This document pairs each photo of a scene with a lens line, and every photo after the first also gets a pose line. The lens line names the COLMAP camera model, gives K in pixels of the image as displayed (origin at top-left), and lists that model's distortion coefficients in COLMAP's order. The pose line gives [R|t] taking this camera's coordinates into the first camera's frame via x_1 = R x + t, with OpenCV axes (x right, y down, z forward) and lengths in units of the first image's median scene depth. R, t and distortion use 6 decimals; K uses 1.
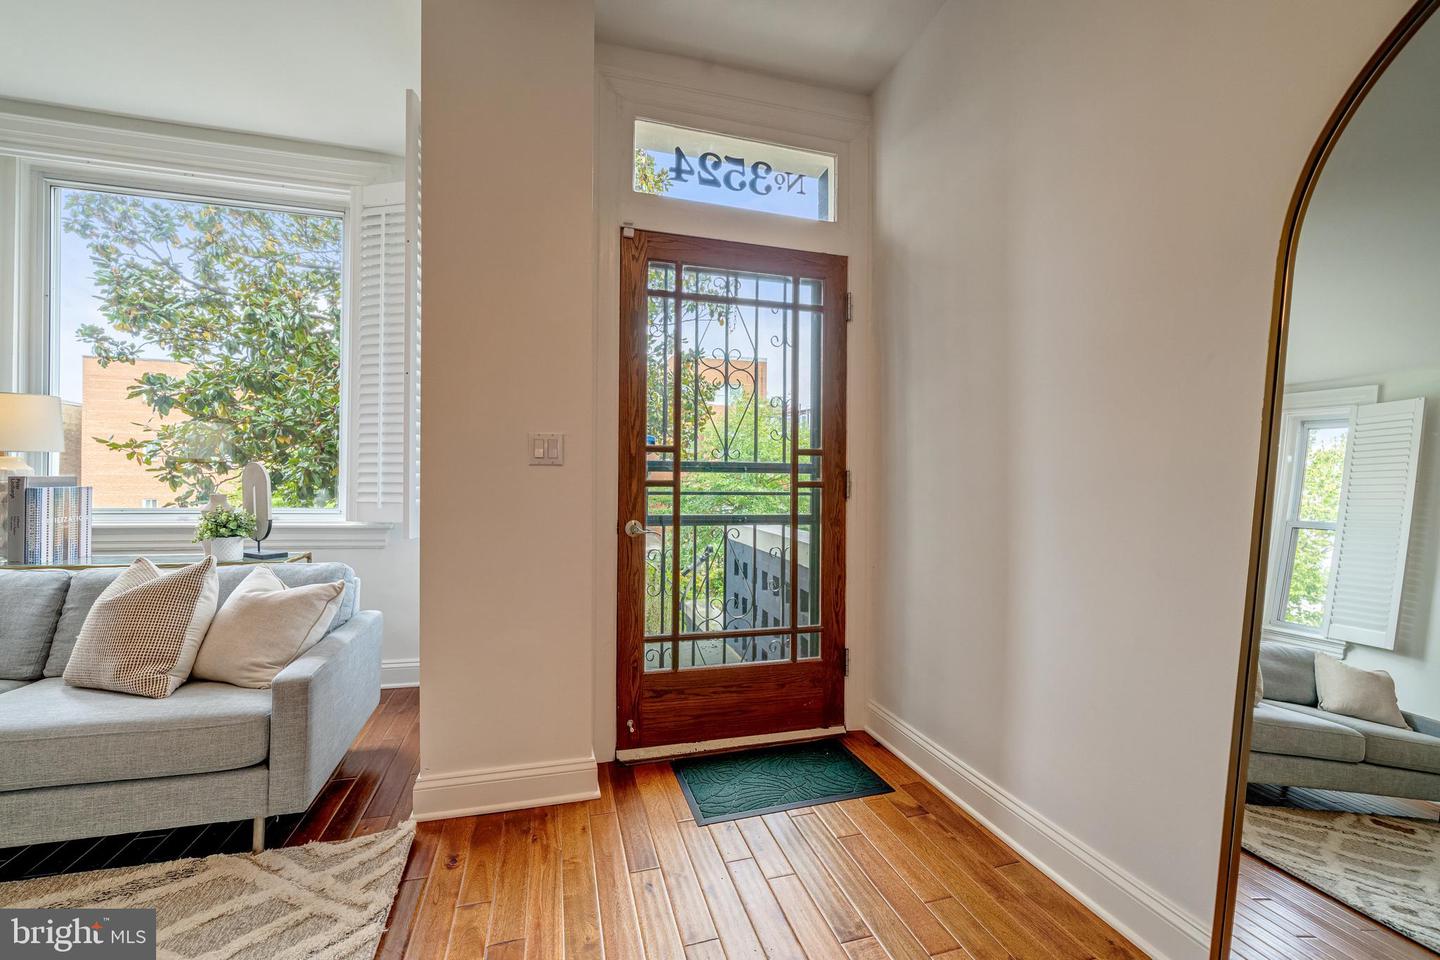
lens RADIAL K [[585.1, 0, 712.1], [0, 585.1, 484.3], [0, 0, 1]] dist [-0.001739, -0.000405]
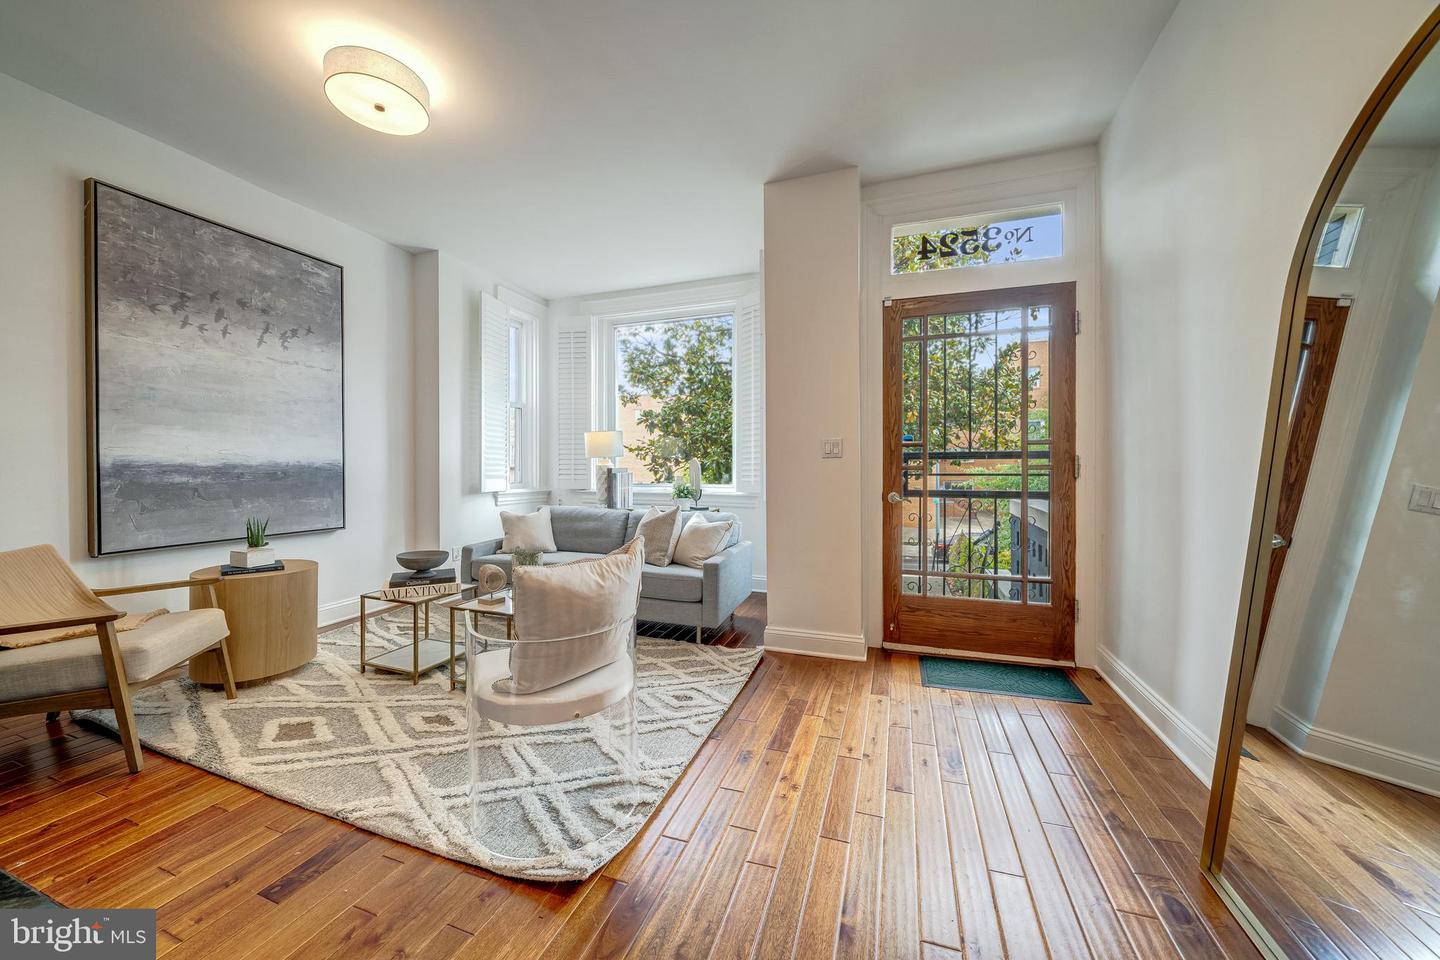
lens RADIAL K [[490.3, 0, 715.7], [0, 490.3, 476.5], [0, 0, 1]] dist [-0.008572, 0.000049]
pose [[0.817537, -0.001836, -0.575873, 0.210153], [0.008714, 0.999920, 0.009184, 0.004381], [0.575810, -0.012526, 0.817488, -0.288467]]
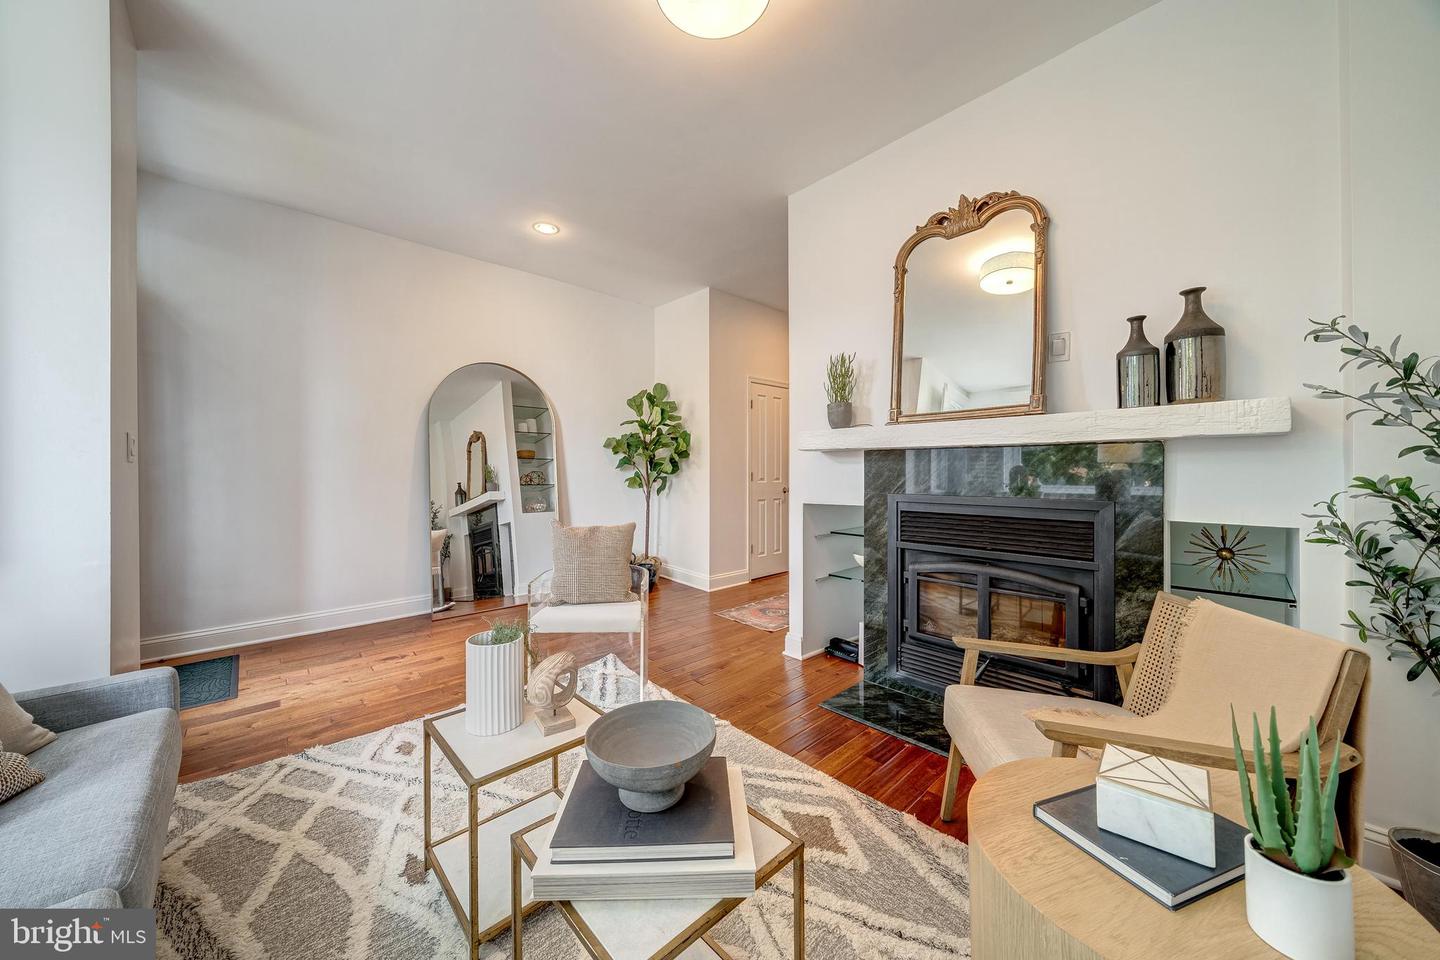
lens RADIAL K [[490.3, 0, 715.7], [0, 490.3, 476.5], [0, 0, 1]] dist [-0.008572, 0.000049]
pose [[-0.474622, -0.018617, 0.879993, -1.368617], [-0.002578, 0.999801, 0.019761, -0.026611], [-0.880186, 0.007110, -0.474576, 0.388475]]
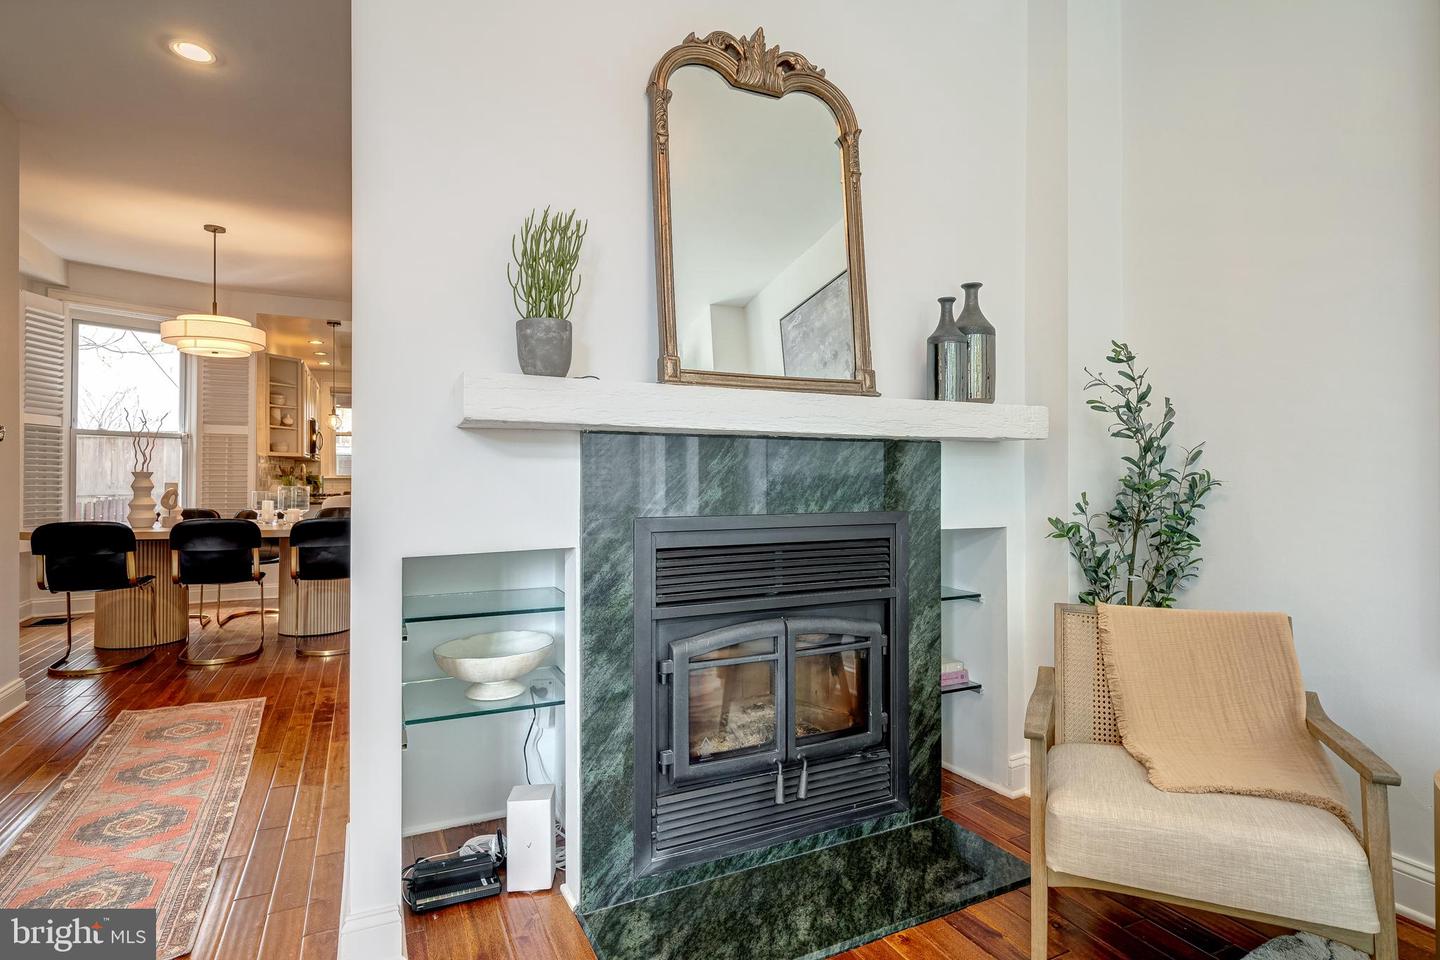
lens RADIAL K [[737.0, 0, 713.6], [0, 737.0, 473.6], [0, 0, 1]] dist [-0.001656, 0.000212]
pose [[-0.981578, -0.007912, -0.190896, -0.534397], [-0.007188, 0.999964, -0.004486, -0.015281], [0.190924, -0.003031, -0.981600, 0.372790]]
